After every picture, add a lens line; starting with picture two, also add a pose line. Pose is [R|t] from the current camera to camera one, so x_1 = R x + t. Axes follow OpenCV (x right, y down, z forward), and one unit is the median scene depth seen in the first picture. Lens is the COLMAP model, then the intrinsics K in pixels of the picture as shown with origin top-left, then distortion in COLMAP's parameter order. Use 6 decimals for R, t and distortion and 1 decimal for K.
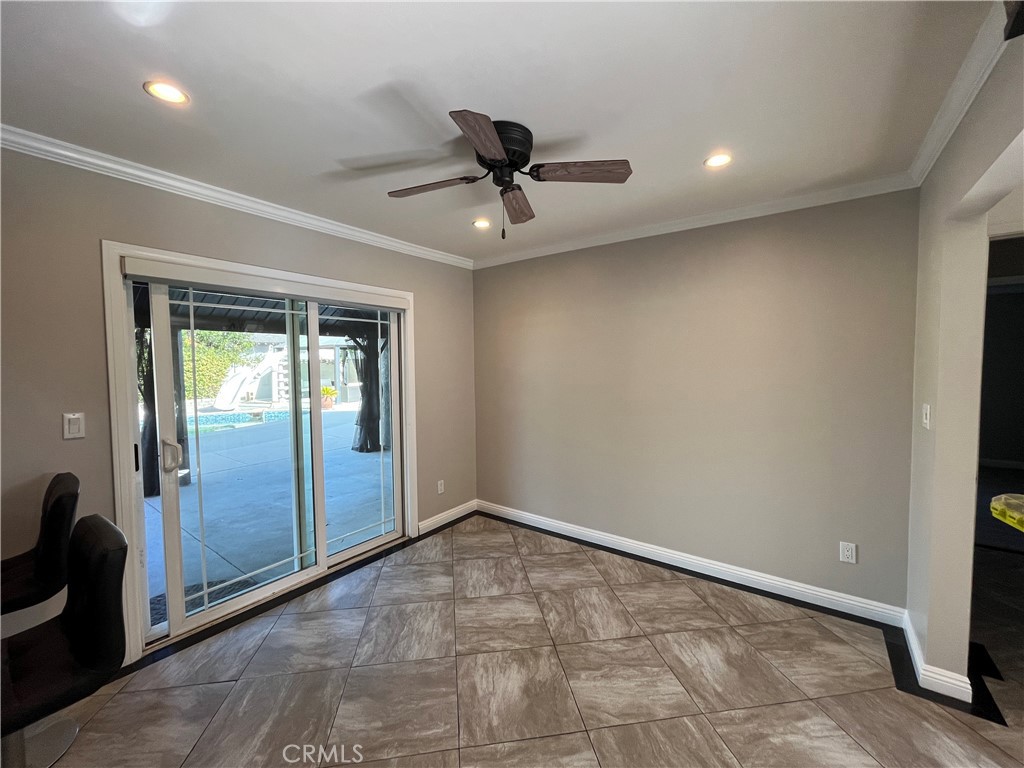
lens RADIAL K [[413.8, 0, 505.4], [0, 413.8, 381.0], [0, 0, 1]] dist [-0.003849, 0.000872]
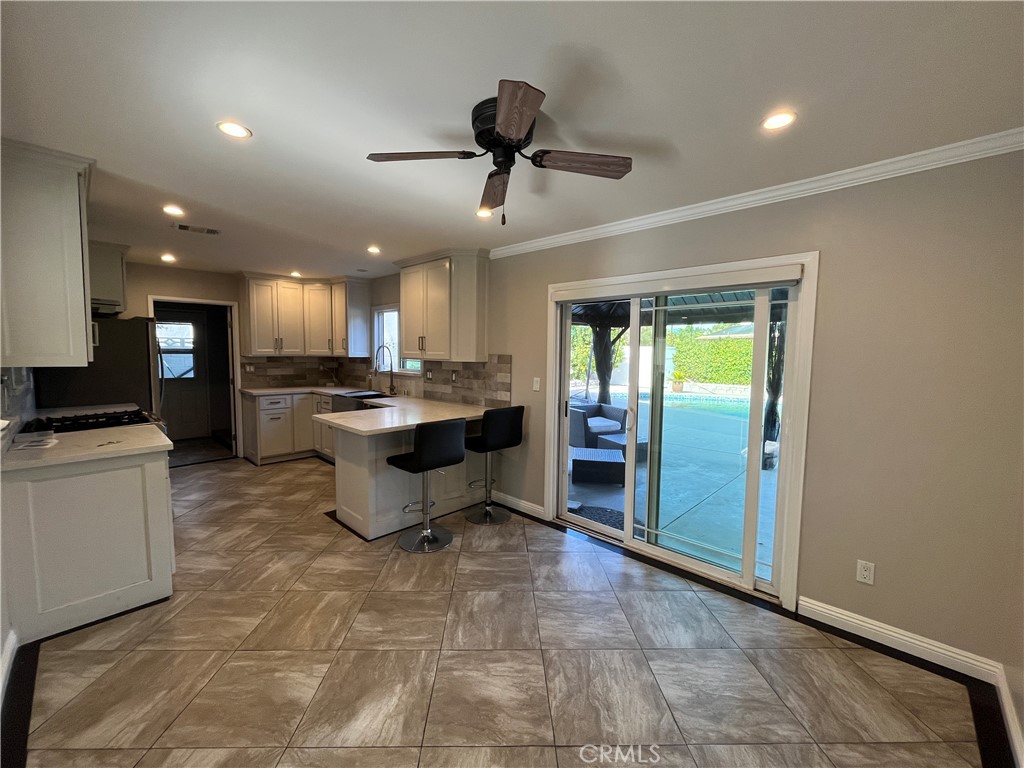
lens RADIAL K [[413.8, 0, 510.9], [0, 413.8, 382.6], [0, 0, 1]] dist [-0.003849, 0.000872]
pose [[-0.118677, 0.084813, -0.989304, 0.737028], [-0.054077, 0.994315, 0.091729, -0.059399], [0.991459, 0.064384, -0.113415, 0.891255]]
